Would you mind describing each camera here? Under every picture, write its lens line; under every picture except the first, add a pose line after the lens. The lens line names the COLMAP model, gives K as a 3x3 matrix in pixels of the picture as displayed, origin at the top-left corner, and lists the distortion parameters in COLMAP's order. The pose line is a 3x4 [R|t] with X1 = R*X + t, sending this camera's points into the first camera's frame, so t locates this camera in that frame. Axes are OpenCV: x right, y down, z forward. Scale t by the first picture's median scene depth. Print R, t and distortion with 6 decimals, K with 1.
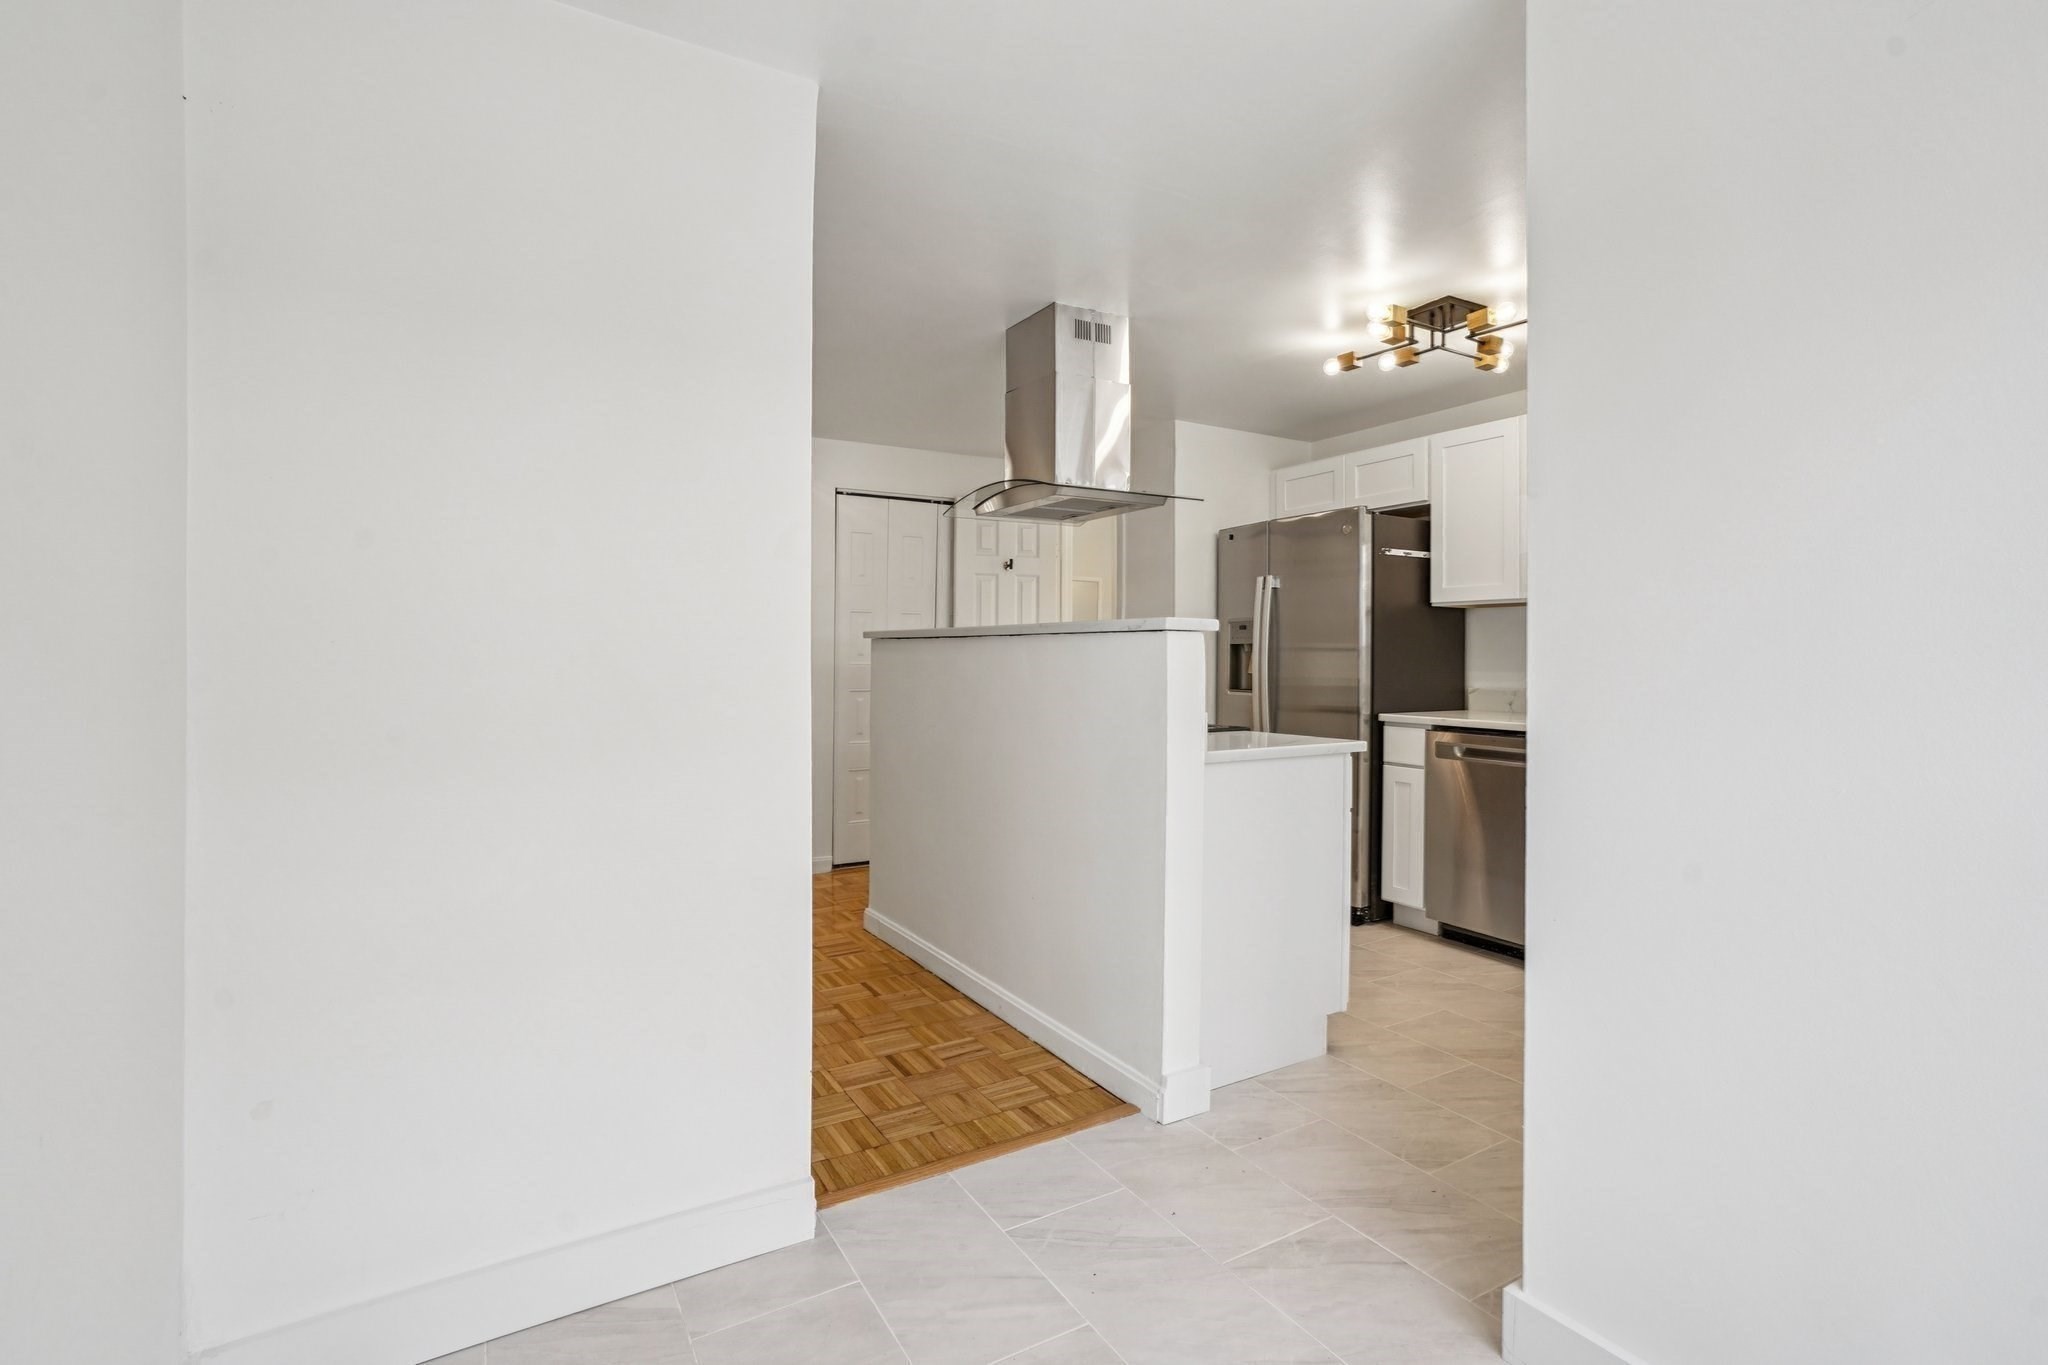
lens RADIAL K [[943.7, 0, 1022.9], [0, 943.7, 620.0], [0, 0, 1]] dist [-0.023077, -0.000011]
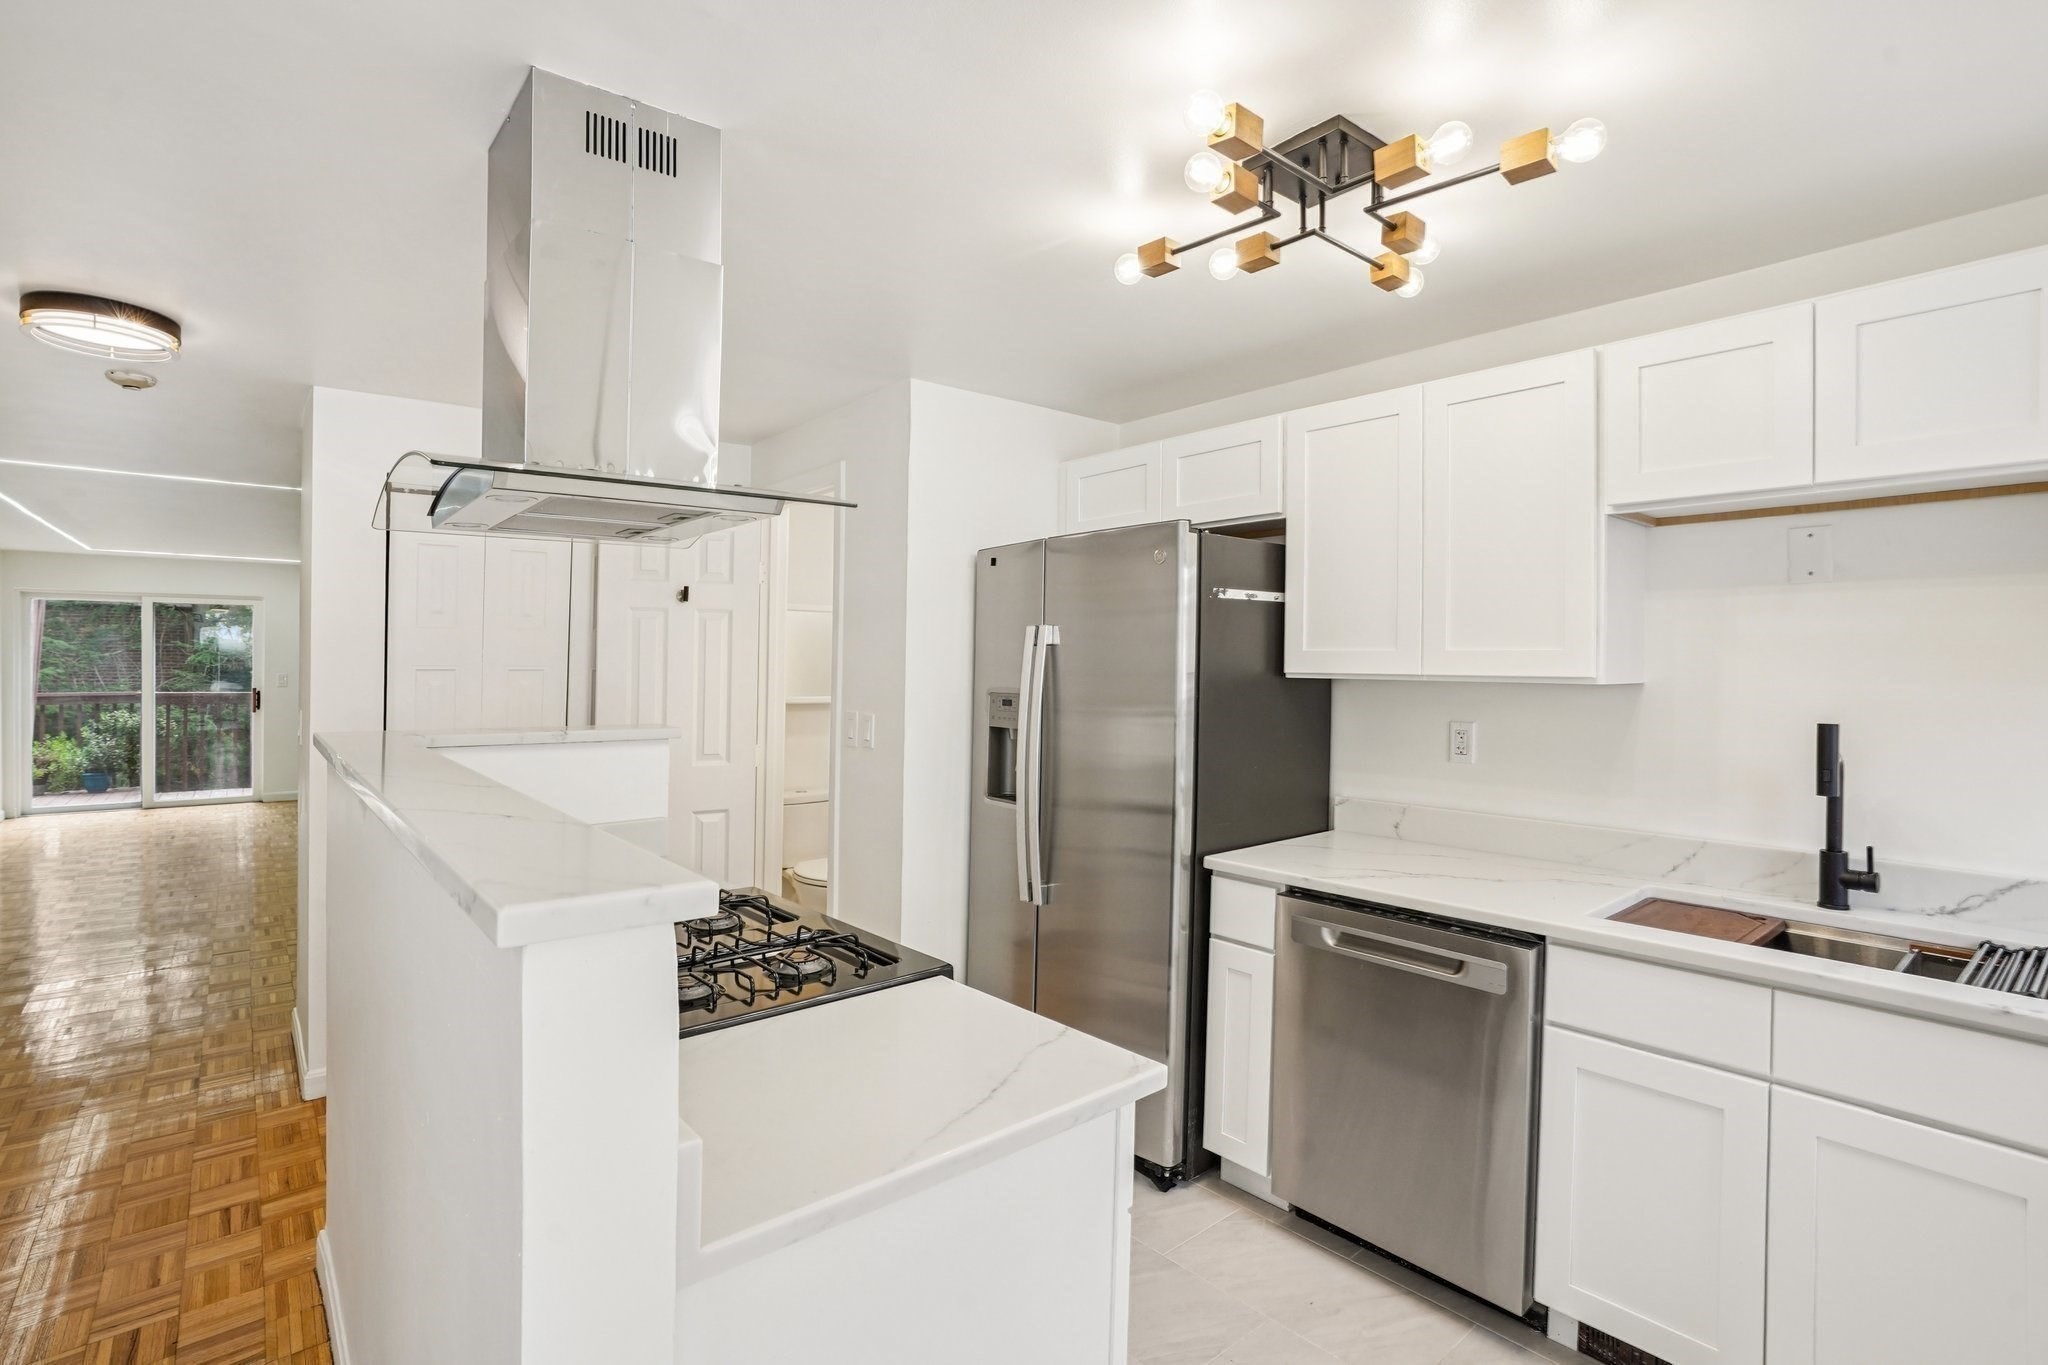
lens RADIAL K [[957.8, 0, 1021.4], [0, 957.8, 667.5], [0, 0, 1]] dist [-0.069296, 0.023032]
pose [[0.986708, -0.003036, 0.162474, 0.154424], [-0.004251, 0.999001, 0.044486, -0.051421], [-0.162447, -0.044585, 0.985710, 0.396889]]
